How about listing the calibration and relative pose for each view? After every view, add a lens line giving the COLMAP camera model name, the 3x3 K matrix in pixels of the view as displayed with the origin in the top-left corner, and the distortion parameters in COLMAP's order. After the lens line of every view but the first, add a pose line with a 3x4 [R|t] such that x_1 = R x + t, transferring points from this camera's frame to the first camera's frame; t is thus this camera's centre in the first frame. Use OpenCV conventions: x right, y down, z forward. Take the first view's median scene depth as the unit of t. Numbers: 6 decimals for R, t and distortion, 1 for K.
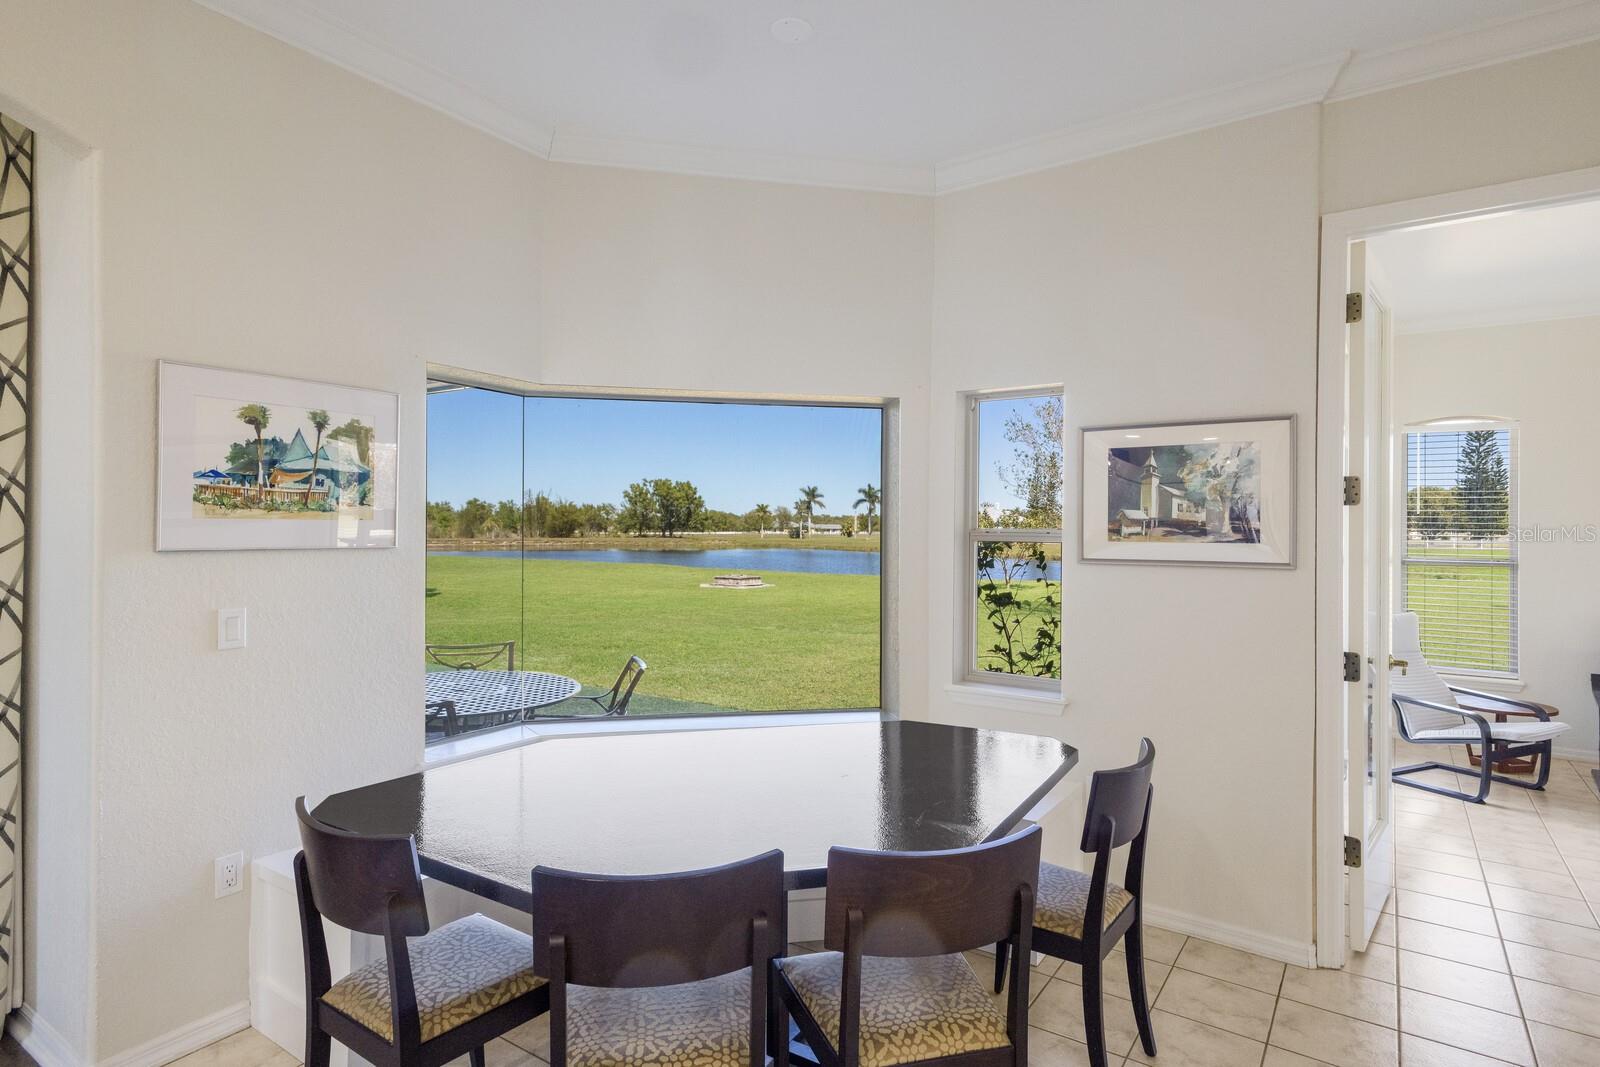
lens RADIAL K [[852.7, 0, 815.9], [0, 852.7, 530.6], [0, 0, 1]] dist [0.019388, -0.000164]
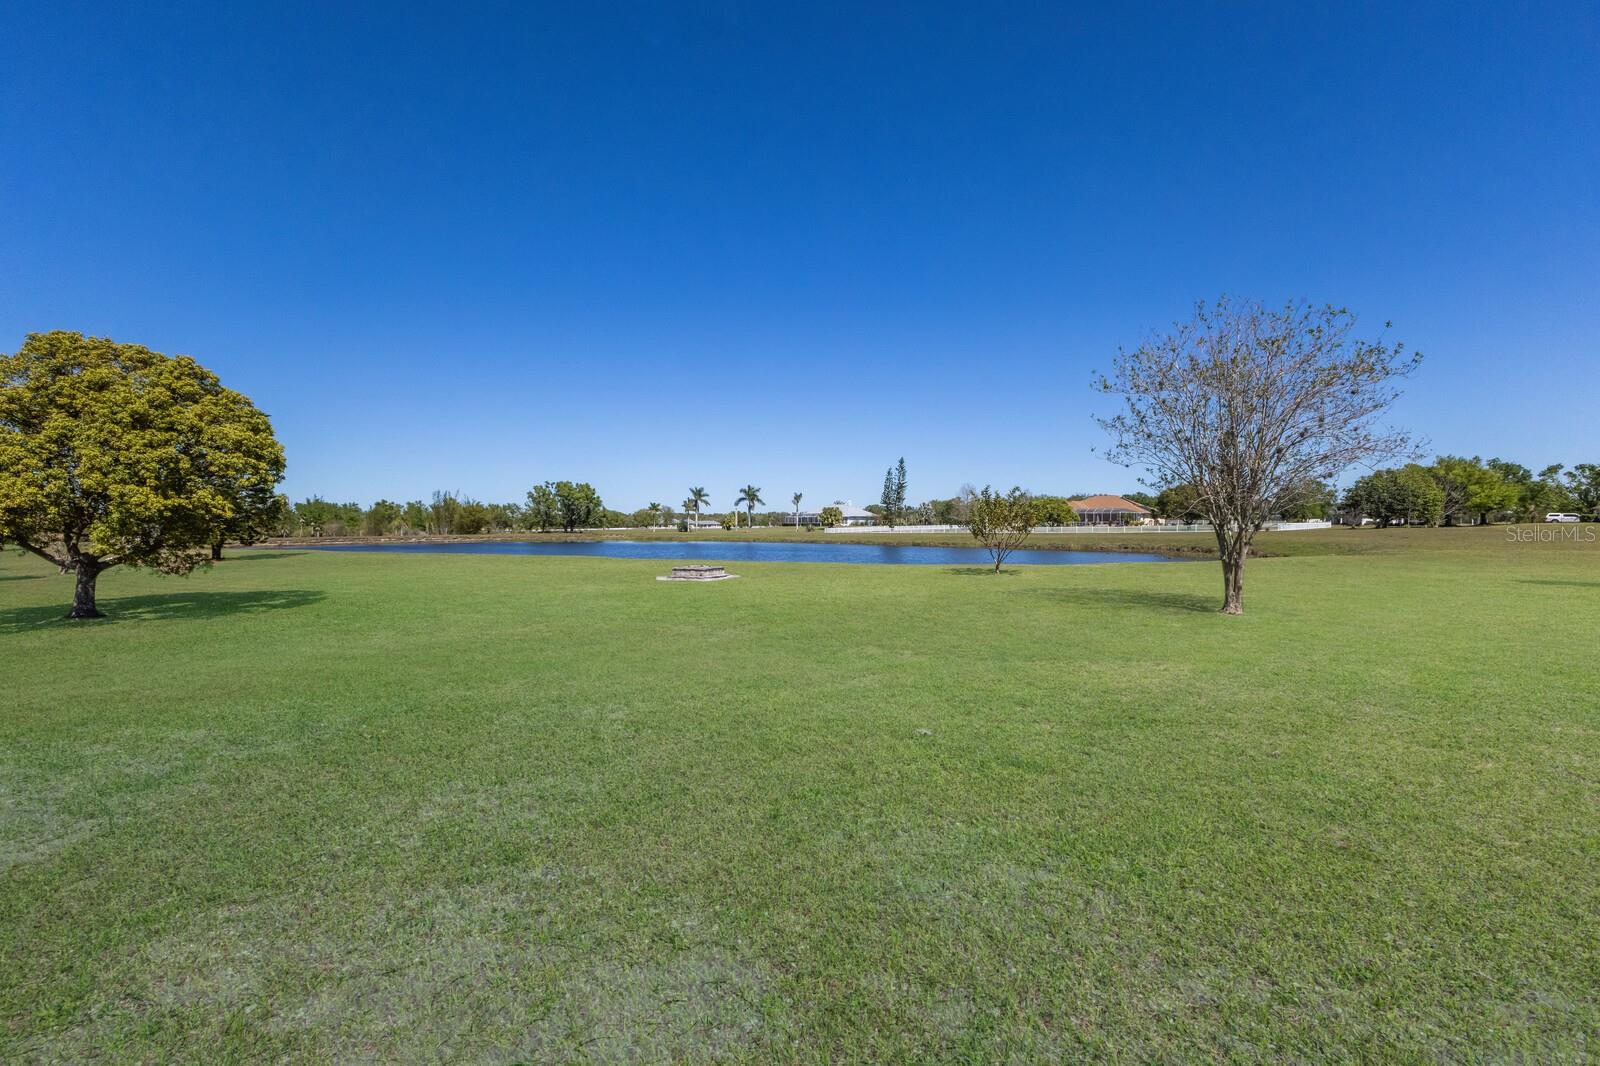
lens RADIAL K [[683.4, 0, 805.1], [0, 683.4, 528.6], [0, 0, 1]] dist [0.018346, -0.002465]
pose [[0.985633, -0.012856, 0.168412, -0.017531], [0.012241, 0.999914, 0.004691, 0.001986], [-0.168458, -0.002562, 0.985706, 0.047688]]
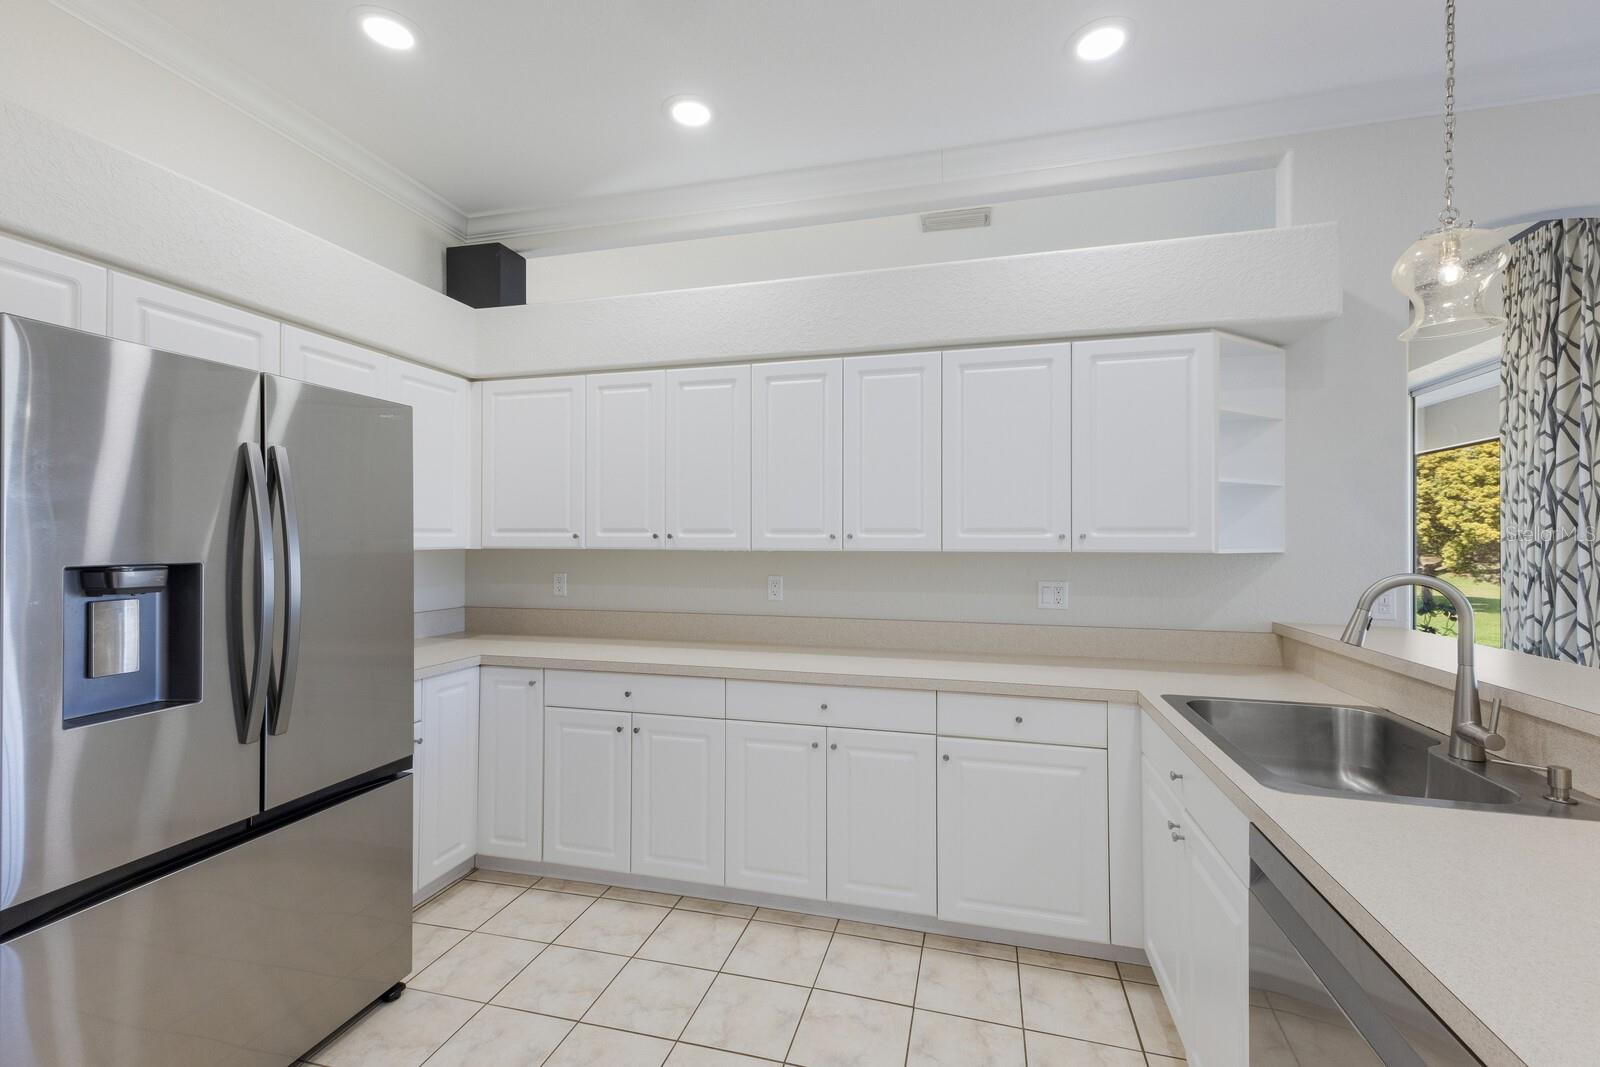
lens RADIAL K [[683.4, 0, 800.5], [0, 683.4, 531.7], [0, 0, 1]] dist [0.018346, -0.002465]
pose [[0.334000, -0.015098, -0.942452, 0.039813], [0.003143, 0.999884, -0.014904, -0.008805], [0.942568, 0.002016, 0.334008, -0.219730]]
